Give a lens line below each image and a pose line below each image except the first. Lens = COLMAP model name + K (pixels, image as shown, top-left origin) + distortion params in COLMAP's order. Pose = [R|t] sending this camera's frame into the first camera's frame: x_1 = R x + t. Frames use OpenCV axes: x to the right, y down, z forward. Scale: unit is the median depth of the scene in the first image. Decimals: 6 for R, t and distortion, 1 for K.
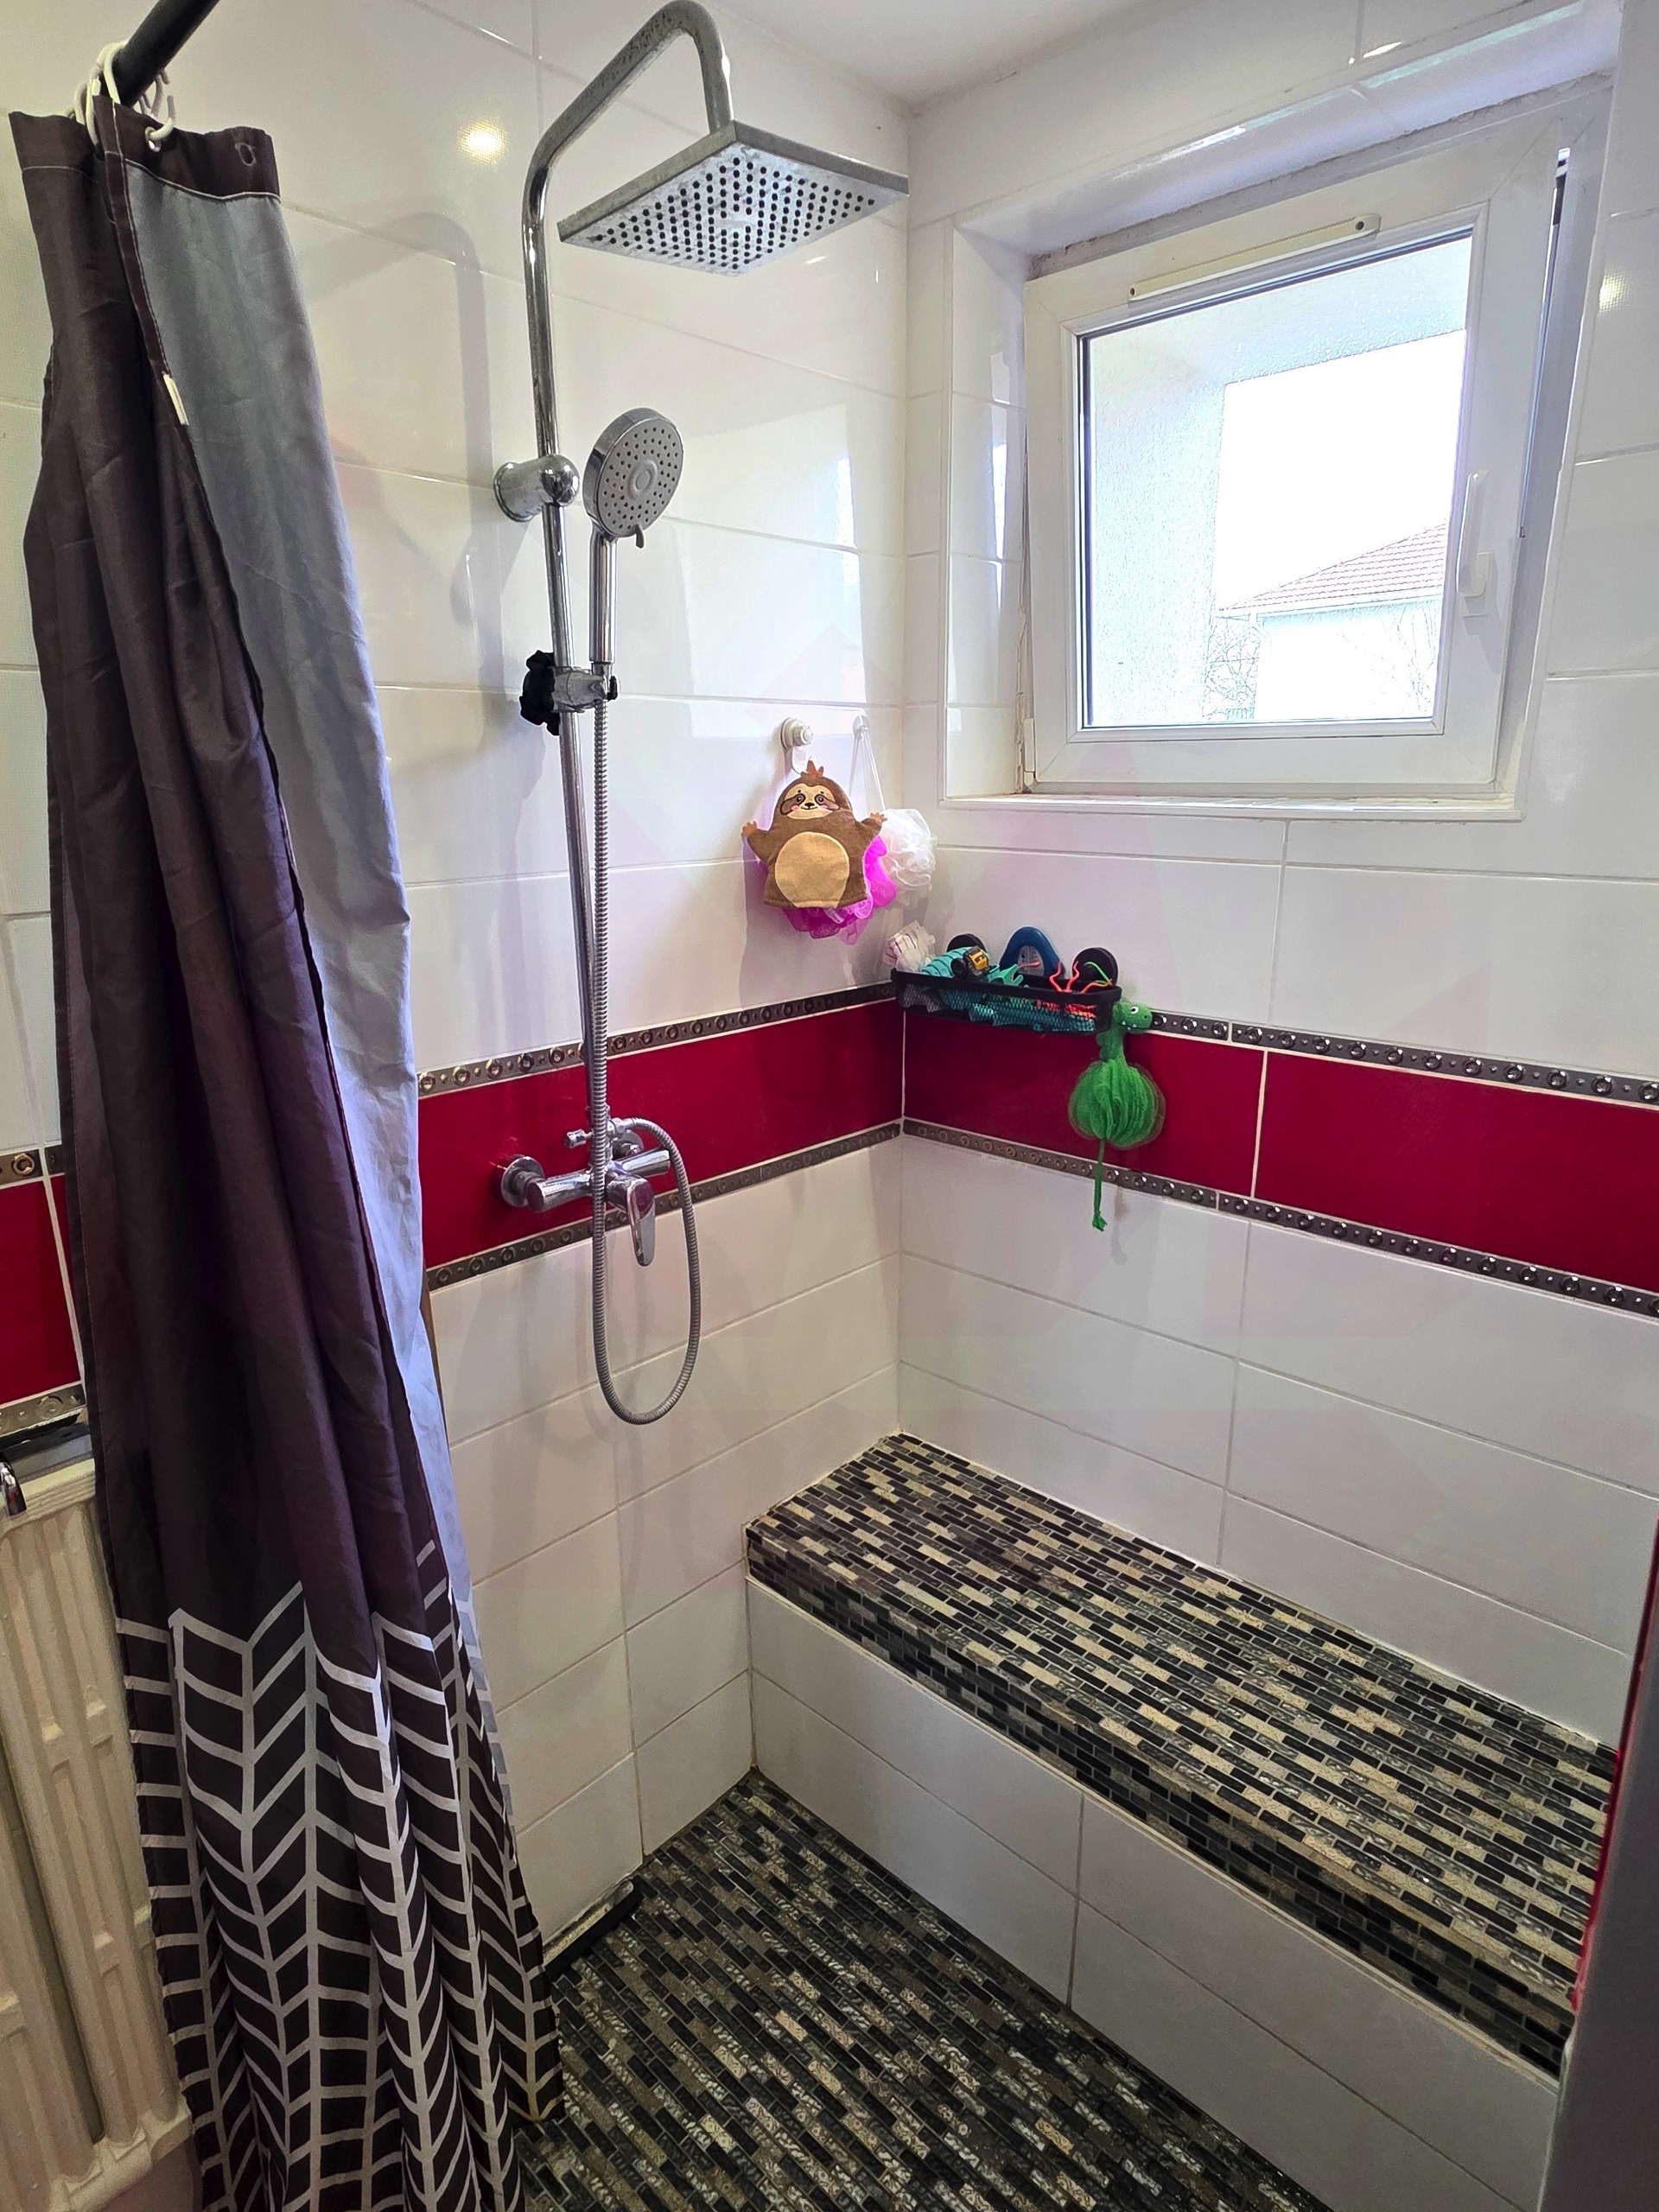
lens RADIAL K [[1227.2, 0, 829.9], [0, 1227.2, 1108.0], [0, 0, 1]] dist [-0.000931, -0.001244]
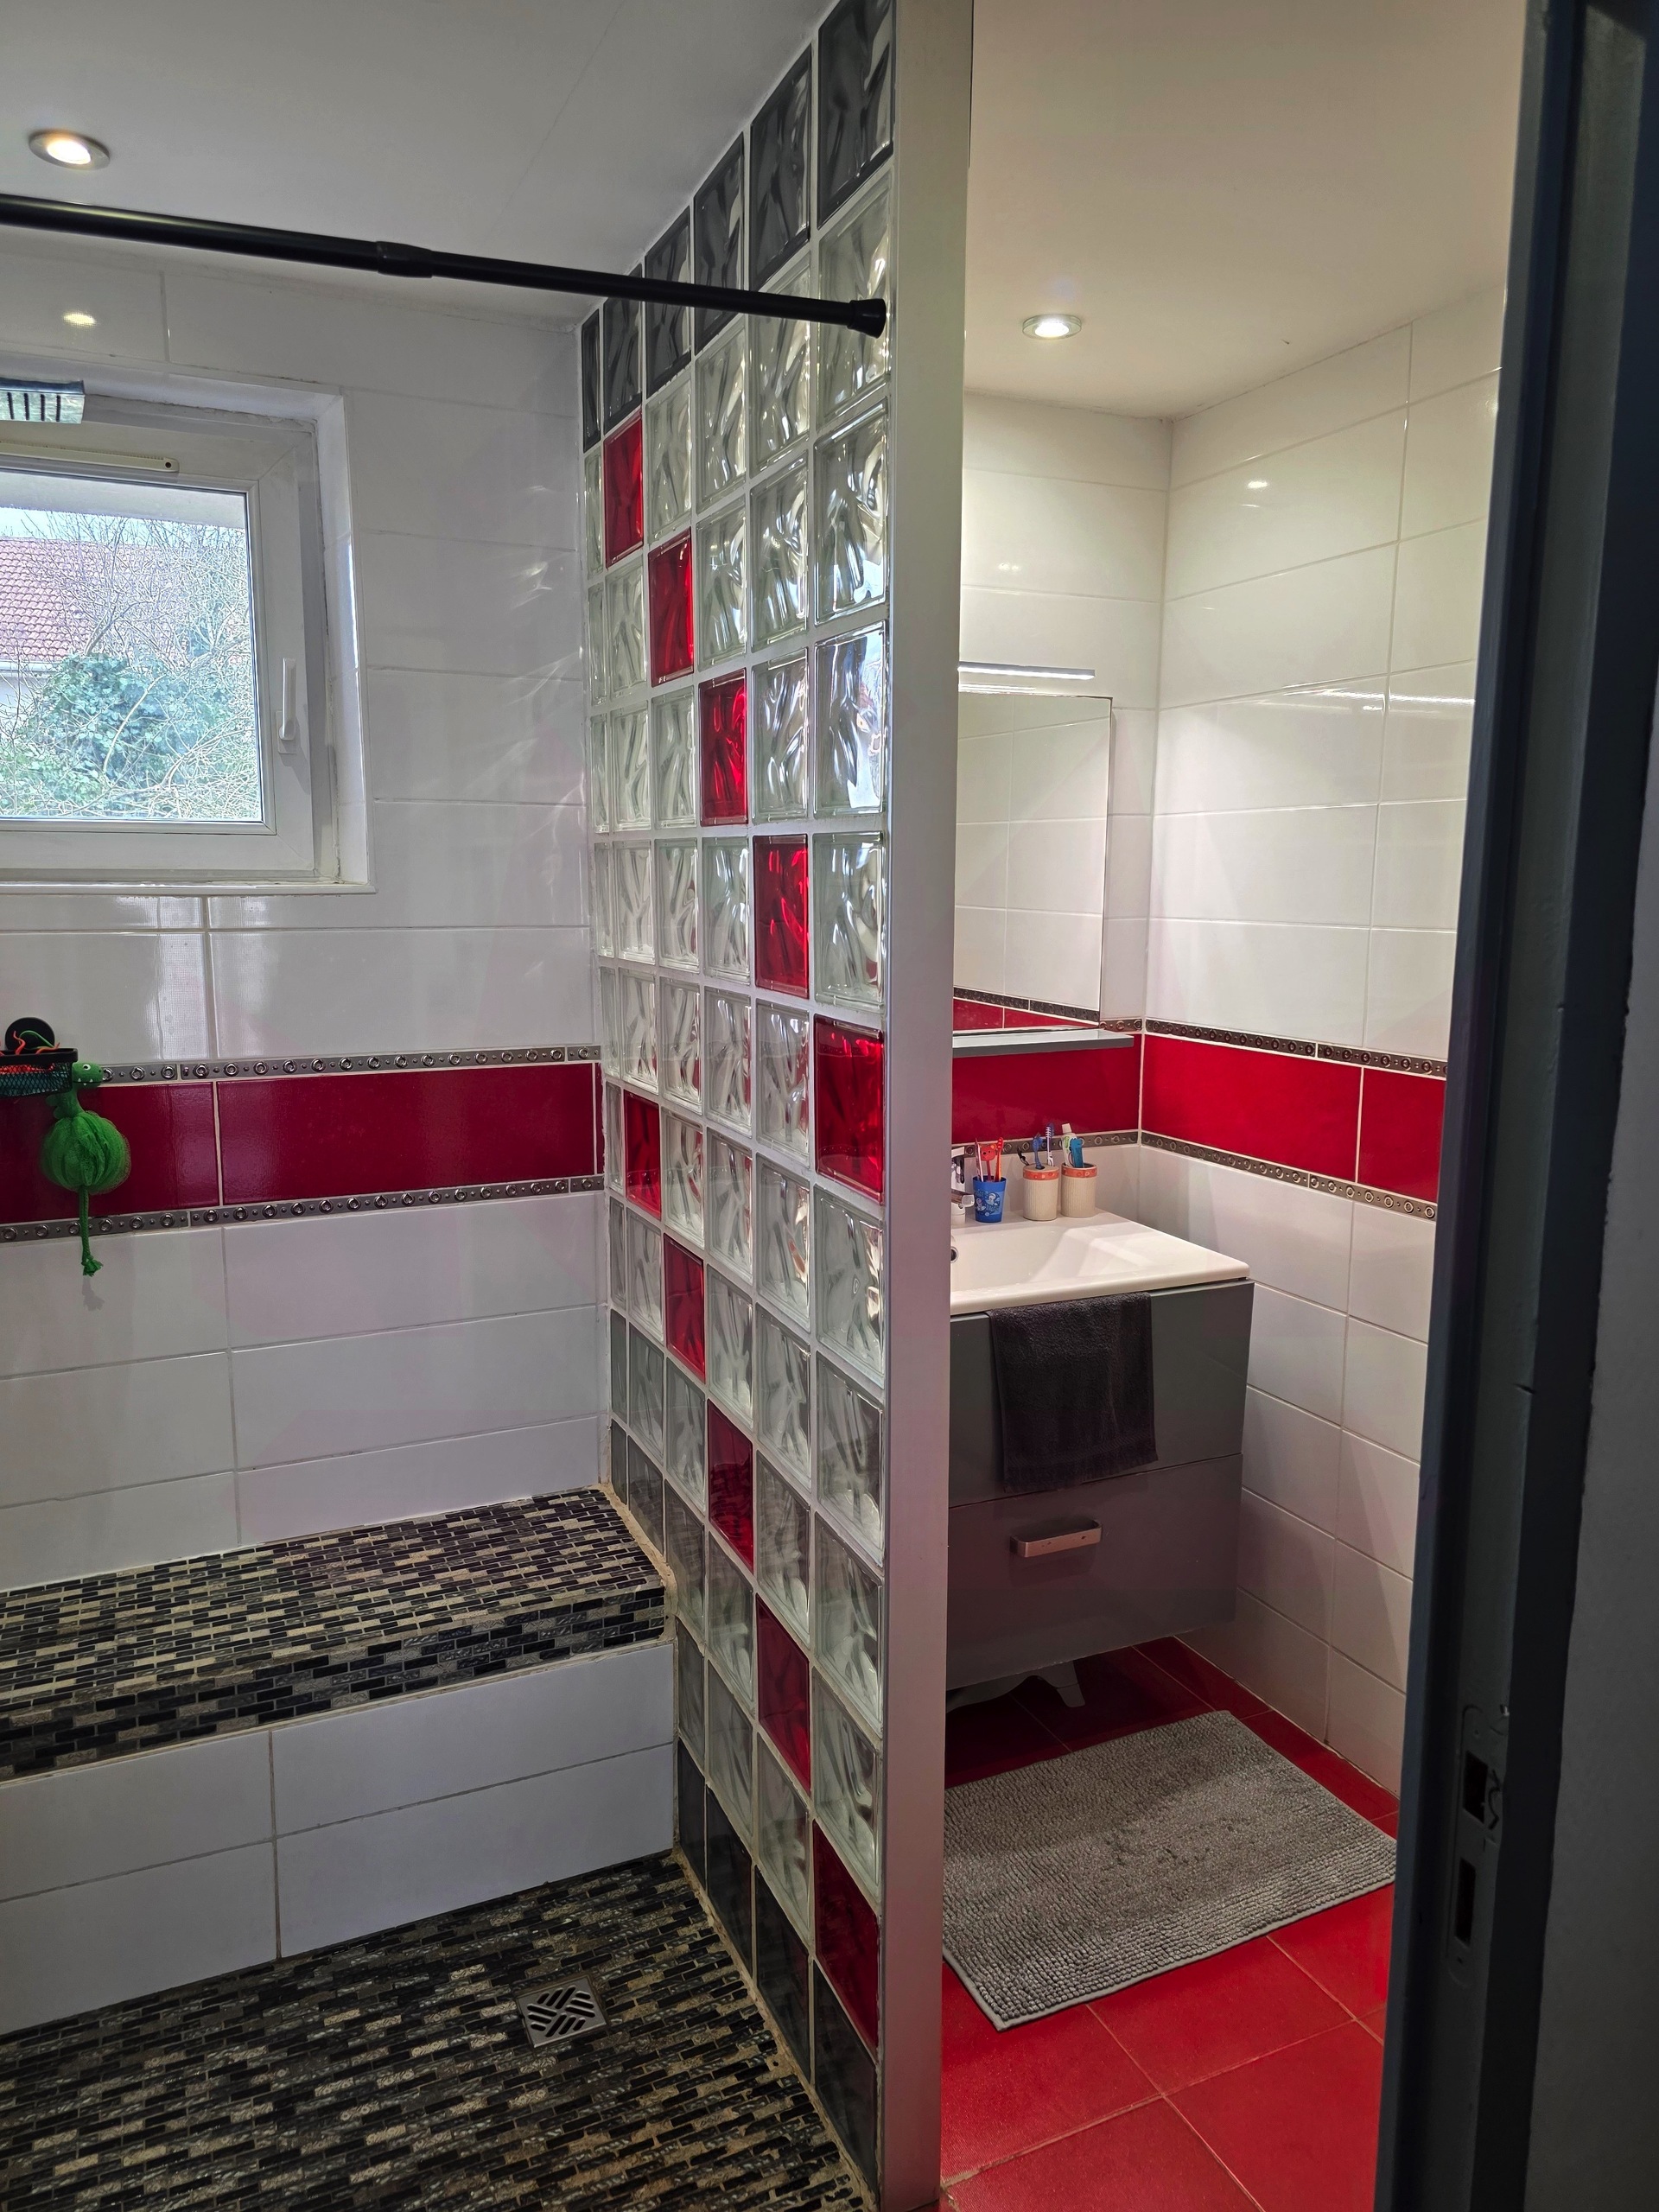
lens RADIAL K [[1492.5, 0, 821.4], [0, 1492.5, 1102.6], [0, 0, 1]] dist [0.010679, -0.011189]
pose [[0.375158, -0.124507, 0.918561, -0.789838], [0.244652, 0.969101, 0.031437, 0.075620], [-0.894093, 0.212934, 0.394027, -0.124406]]
